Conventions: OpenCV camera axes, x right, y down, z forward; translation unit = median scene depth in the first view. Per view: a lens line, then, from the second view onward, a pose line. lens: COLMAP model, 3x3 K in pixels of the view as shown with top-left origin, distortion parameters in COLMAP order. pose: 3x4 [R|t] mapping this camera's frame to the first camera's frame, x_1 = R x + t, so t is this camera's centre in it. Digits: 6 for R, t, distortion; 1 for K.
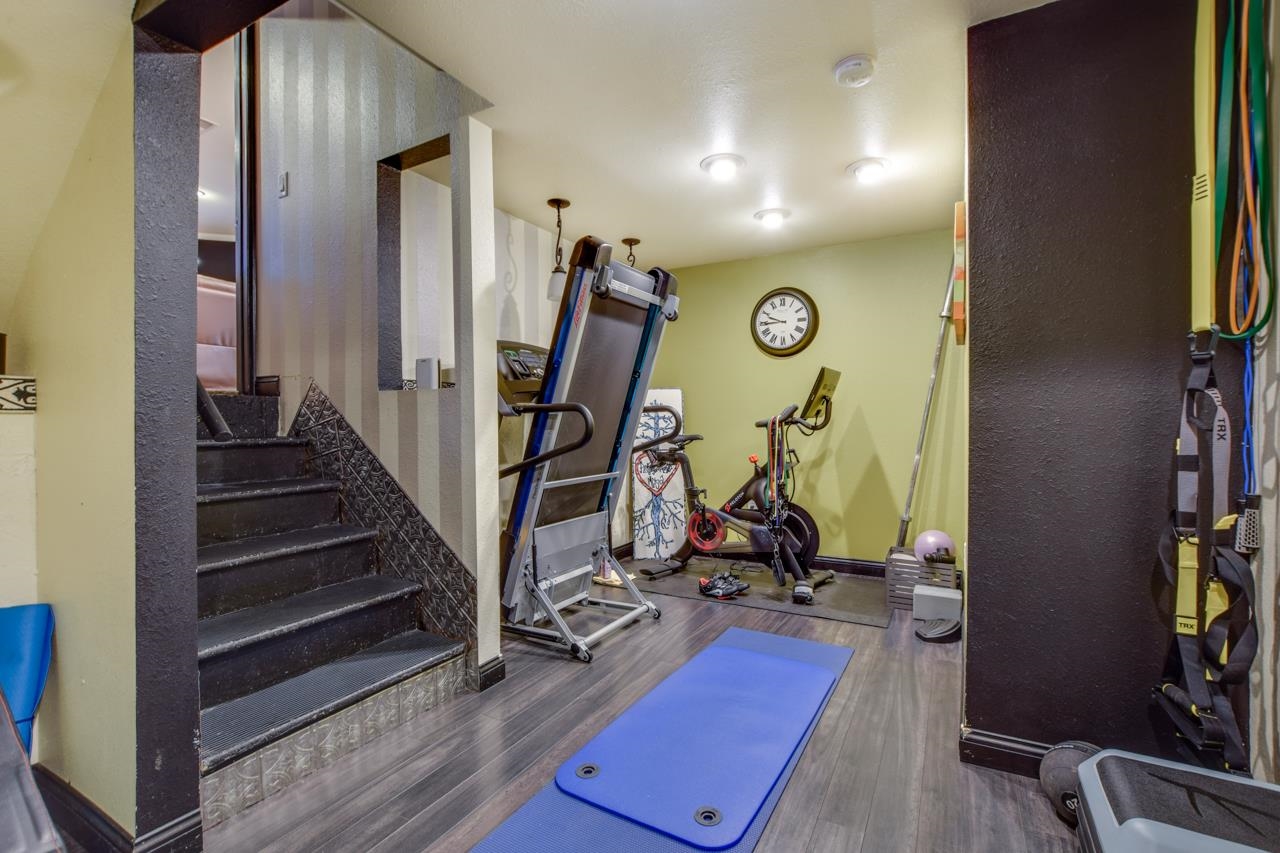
lens RADIAL K [[578.1, 0, 641.5], [0, 578.1, 426.6], [0, 0, 1]] dist [0.028373, 0.002777]
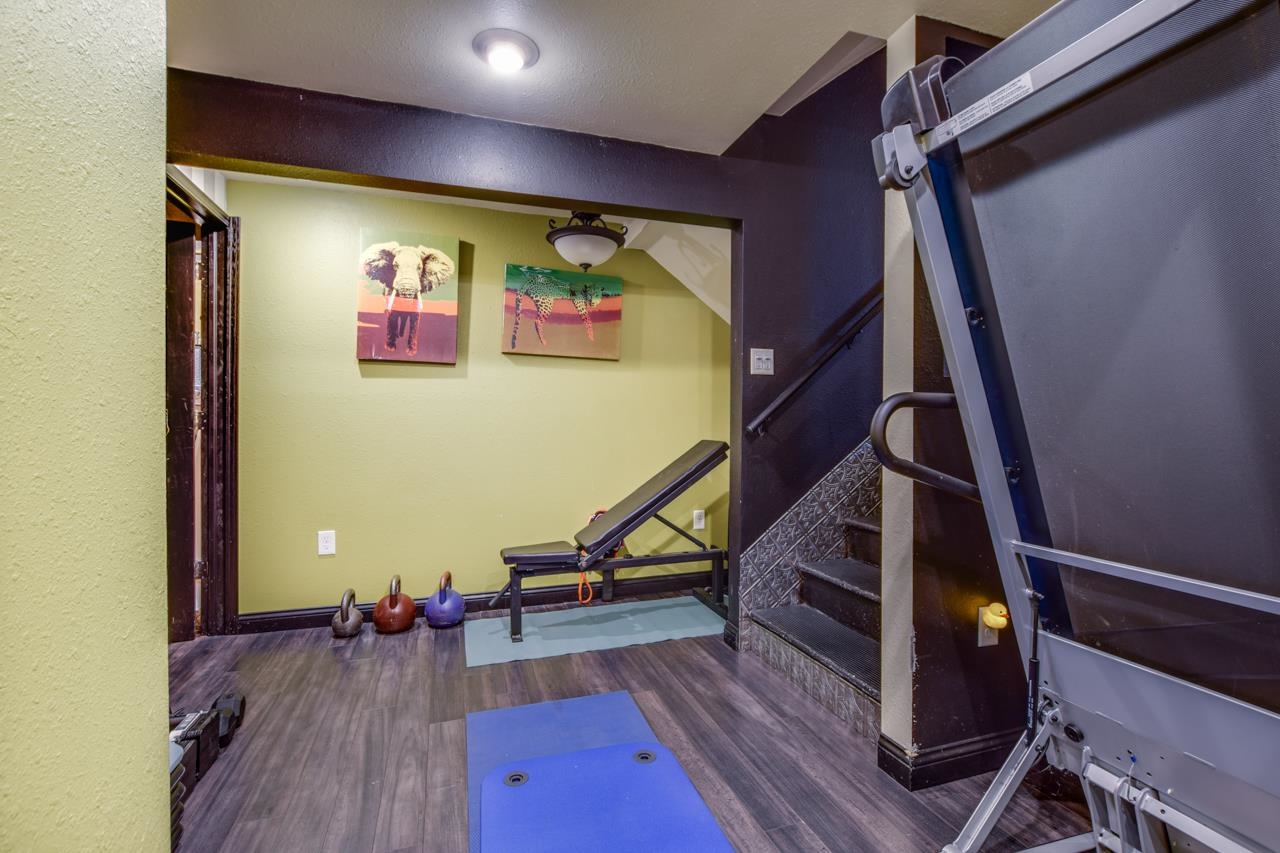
lens RADIAL K [[578.1, 0, 642.8], [0, 578.1, 423.5], [0, 0, 1]] dist [0.028373, 0.002777]
pose [[-0.666447, 0.006808, -0.745521, 0.594490], [-0.005471, 0.999887, 0.014022, -0.016125], [0.745532, 0.013423, -0.666335, 1.471535]]
